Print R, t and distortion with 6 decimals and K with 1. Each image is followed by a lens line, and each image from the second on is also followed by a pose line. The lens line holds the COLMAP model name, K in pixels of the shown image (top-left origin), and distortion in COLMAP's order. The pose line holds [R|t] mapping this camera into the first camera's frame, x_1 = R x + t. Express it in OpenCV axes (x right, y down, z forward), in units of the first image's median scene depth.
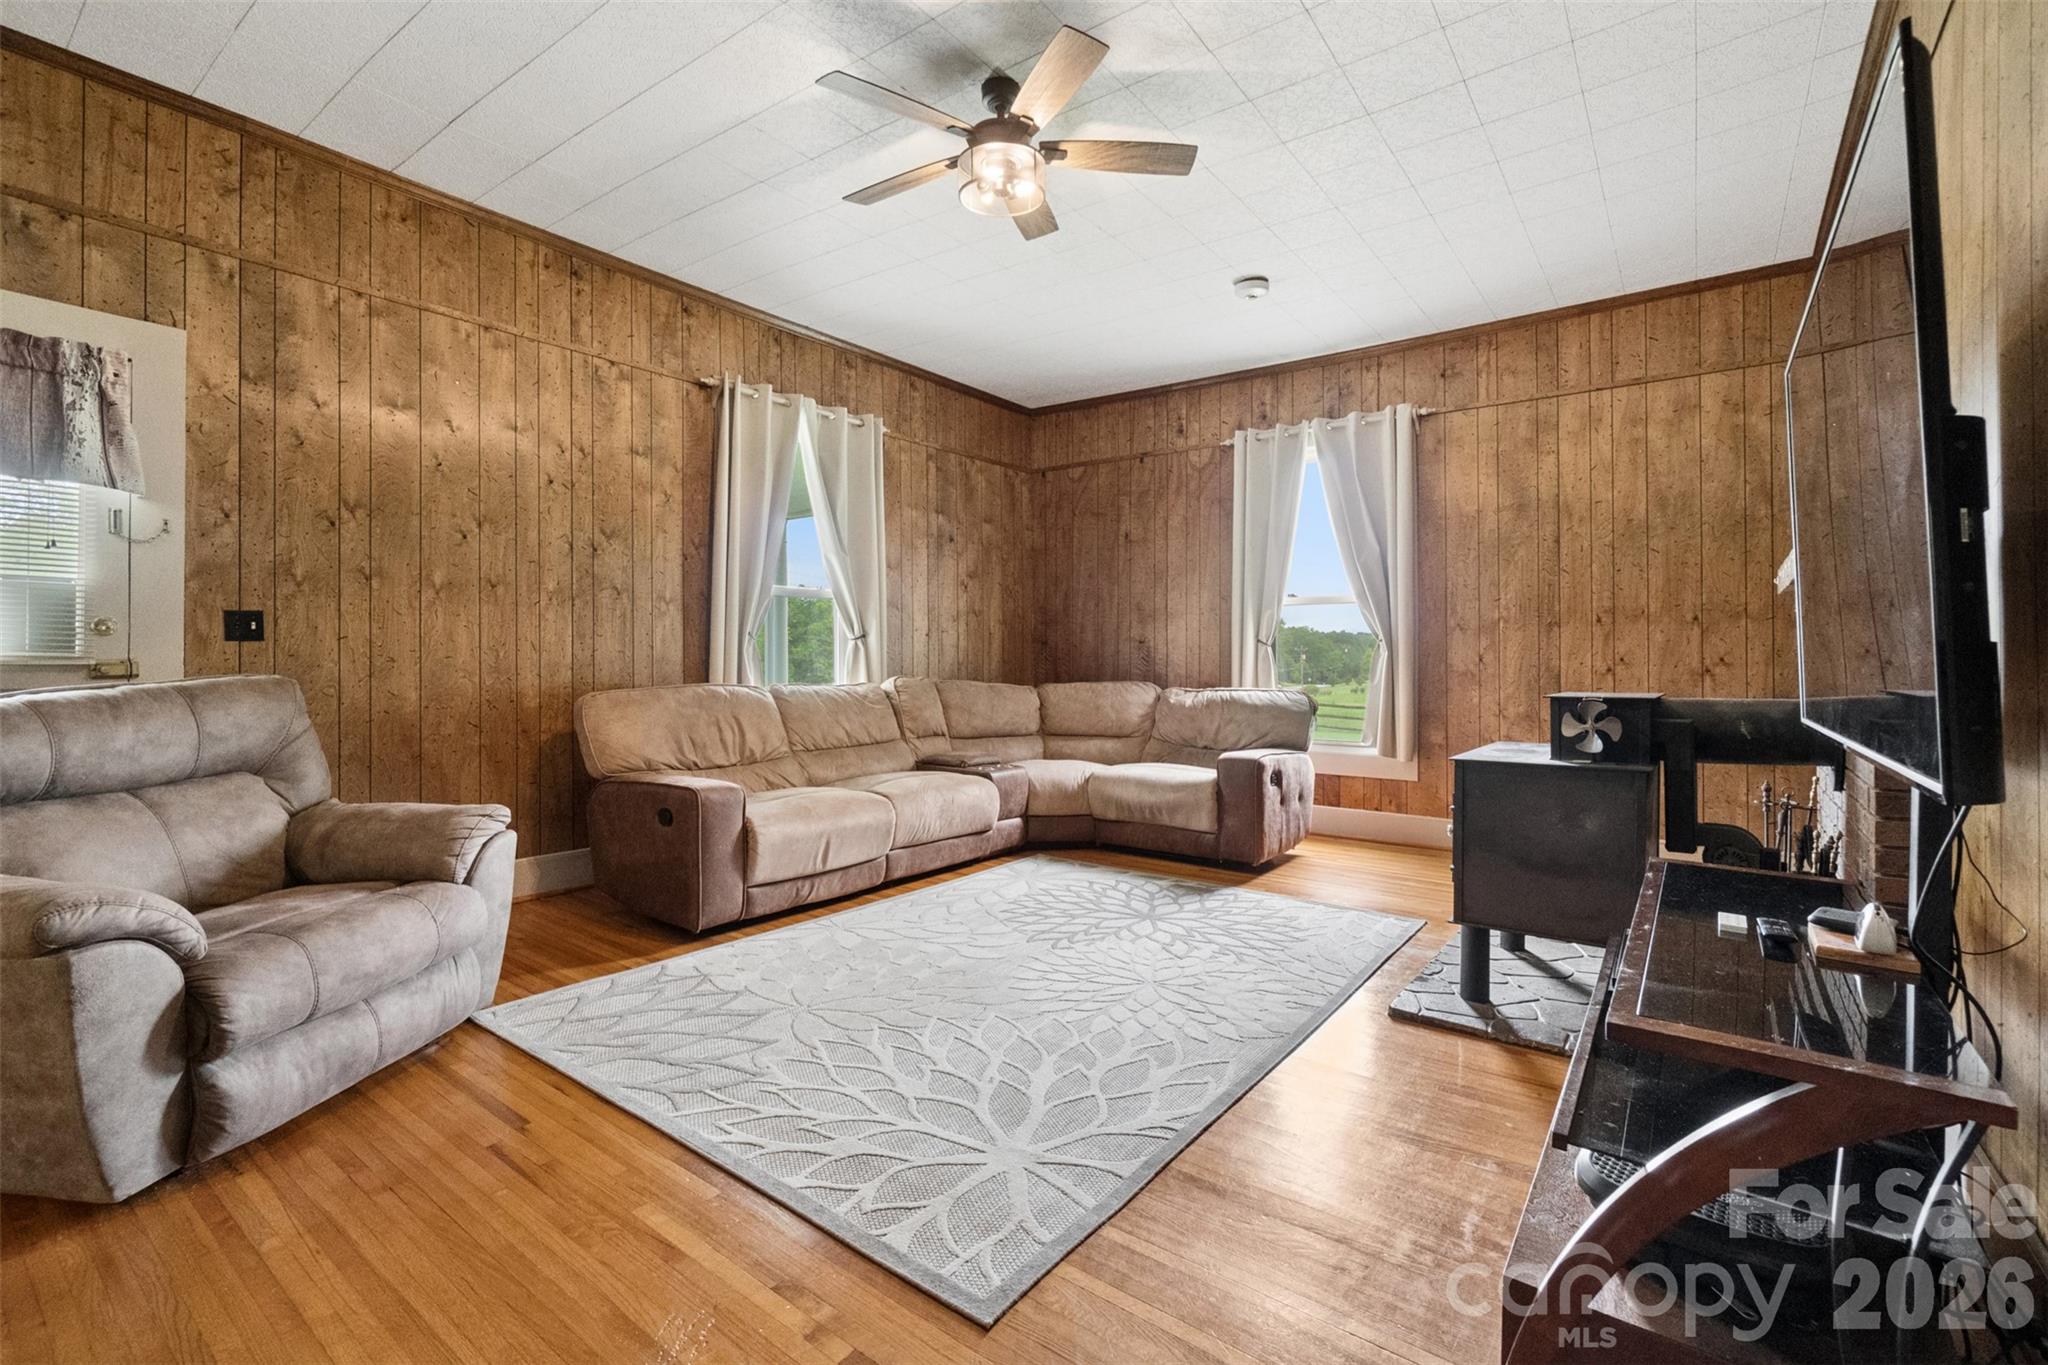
lens RADIAL K [[883.8, 0, 1009.6], [0, 883.8, 658.3], [0, 0, 1]] dist [-0.002754, 0.000337]
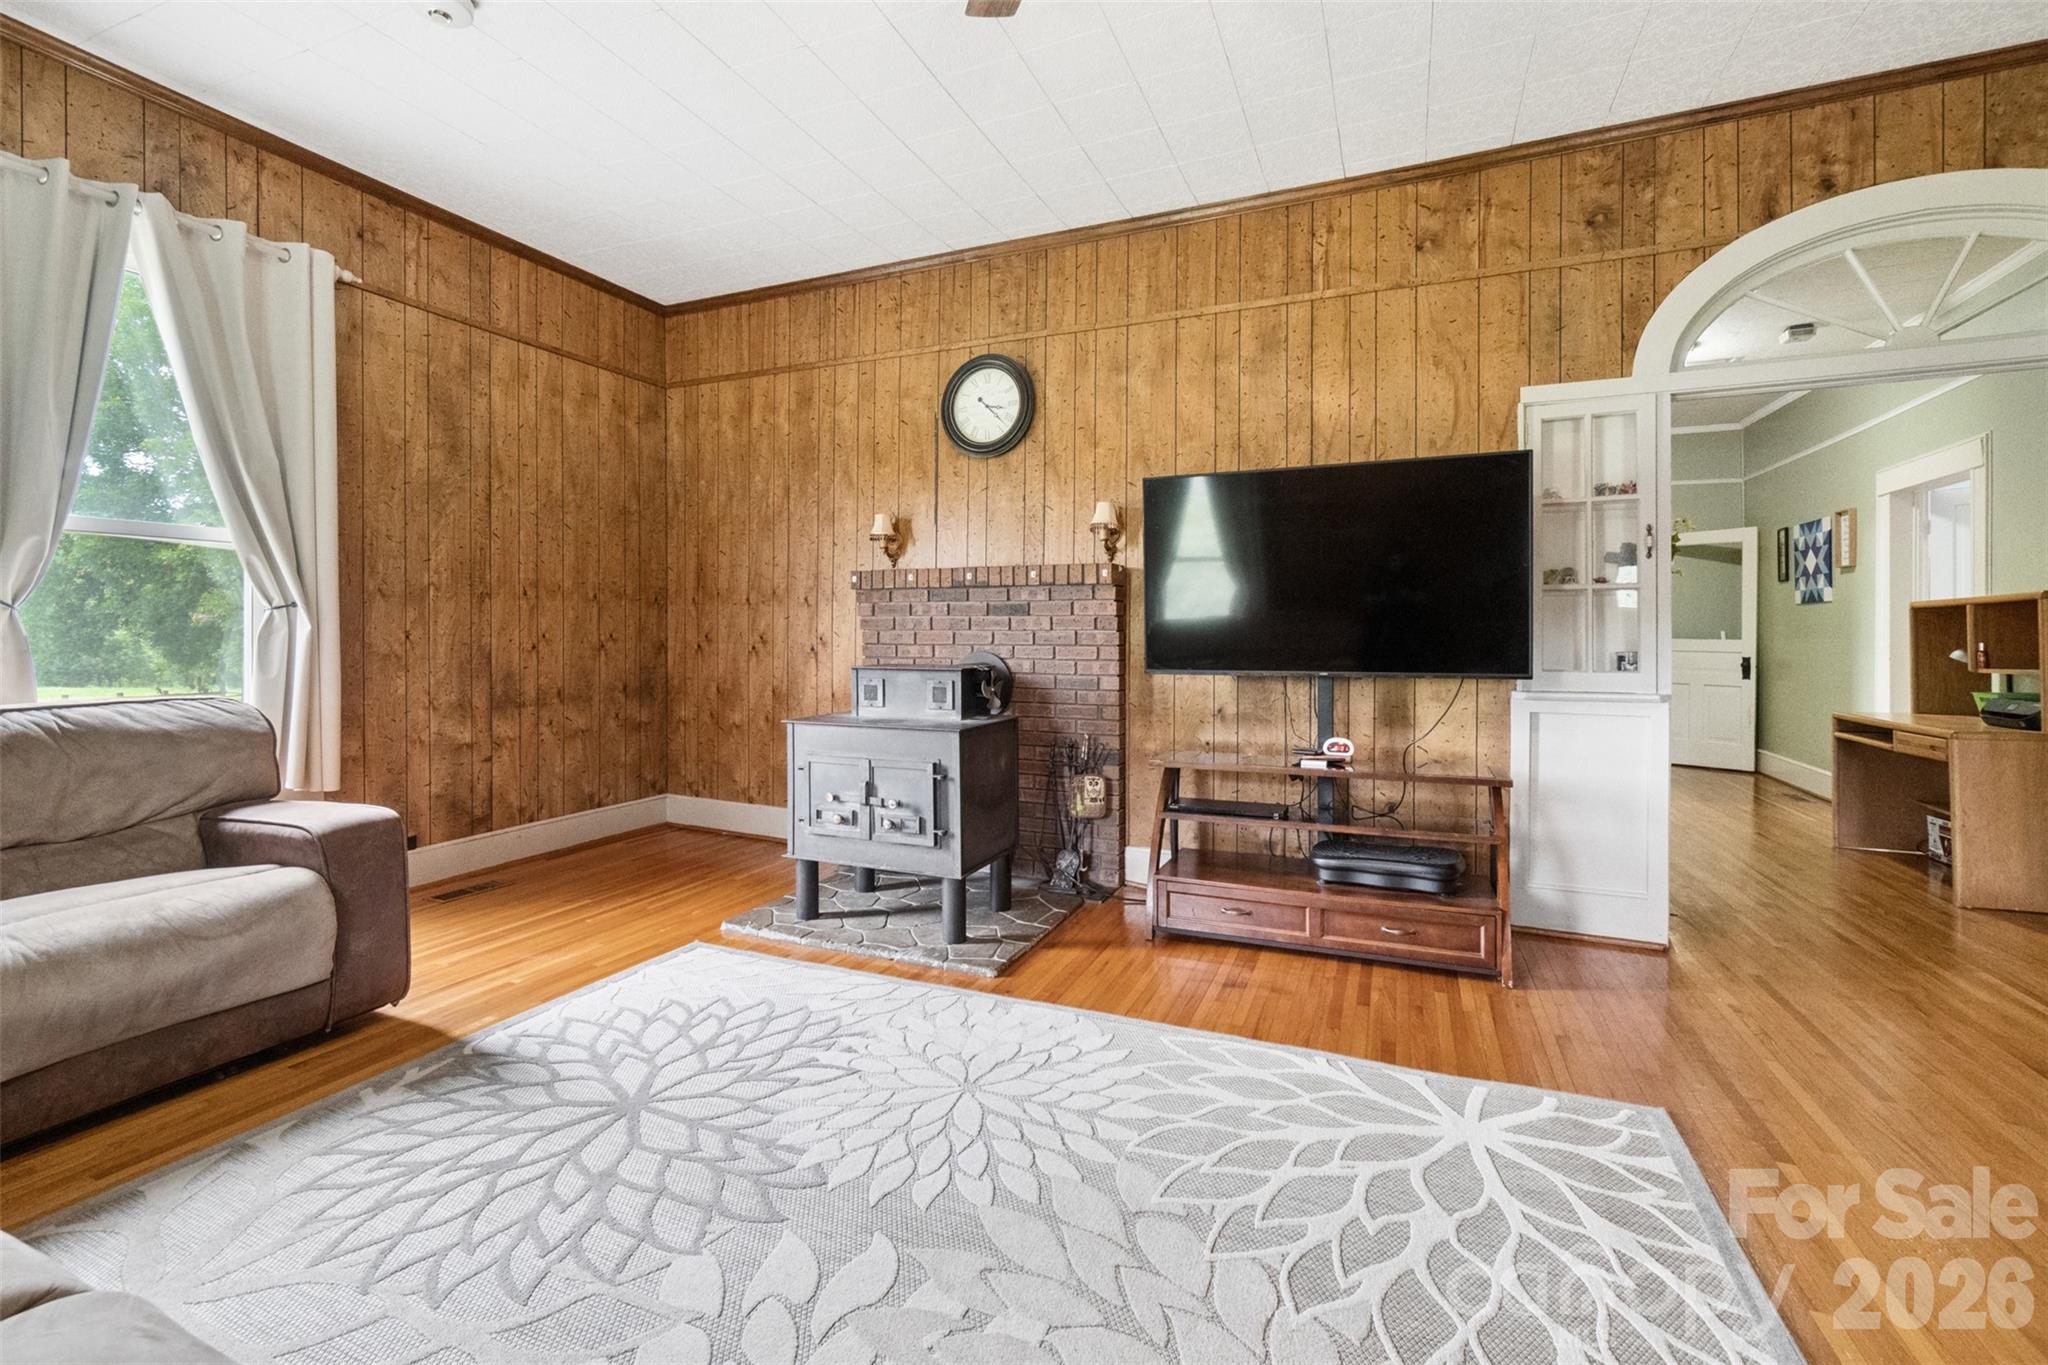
lens RADIAL K [[894.9, 0, 1014.6], [0, 894.9, 629.6], [0, 0, 1]] dist [-0.001876, 0.000029]
pose [[-0.237695, -0.000028, 0.971340, -0.362508], [-0.002663, 0.999996, -0.000623, -0.005943], [-0.971336, -0.002735, -0.237694, 0.728629]]
